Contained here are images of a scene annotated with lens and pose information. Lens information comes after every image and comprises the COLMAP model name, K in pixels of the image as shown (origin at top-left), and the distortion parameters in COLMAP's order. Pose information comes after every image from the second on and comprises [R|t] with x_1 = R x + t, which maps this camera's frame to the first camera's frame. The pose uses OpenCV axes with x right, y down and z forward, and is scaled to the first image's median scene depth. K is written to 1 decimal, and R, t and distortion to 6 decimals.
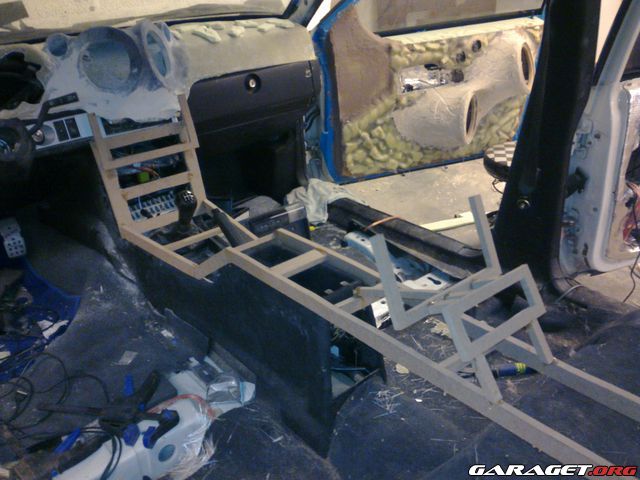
lens RADIAL K [[661.0, 0, 319.2], [0, 661.0, 237.5], [0, 0, 1]] dist [0.006126, 0.000000]
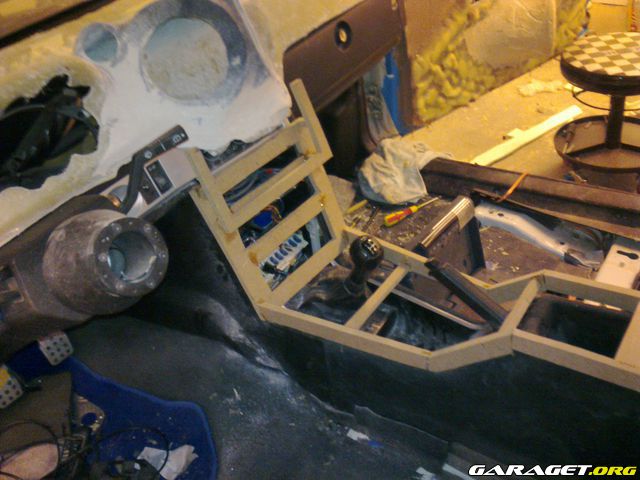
lens RADIAL K [[661.0, 0, 321.6], [0, 661.0, 246.6], [0, 0, 1]] dist [0.006126, 0.000000]
pose [[0.961129, -0.230474, 0.152028, -0.257763], [0.202189, 0.962495, 0.180893, -0.140765], [-0.188018, -0.143123, 0.971682, 0.286174]]
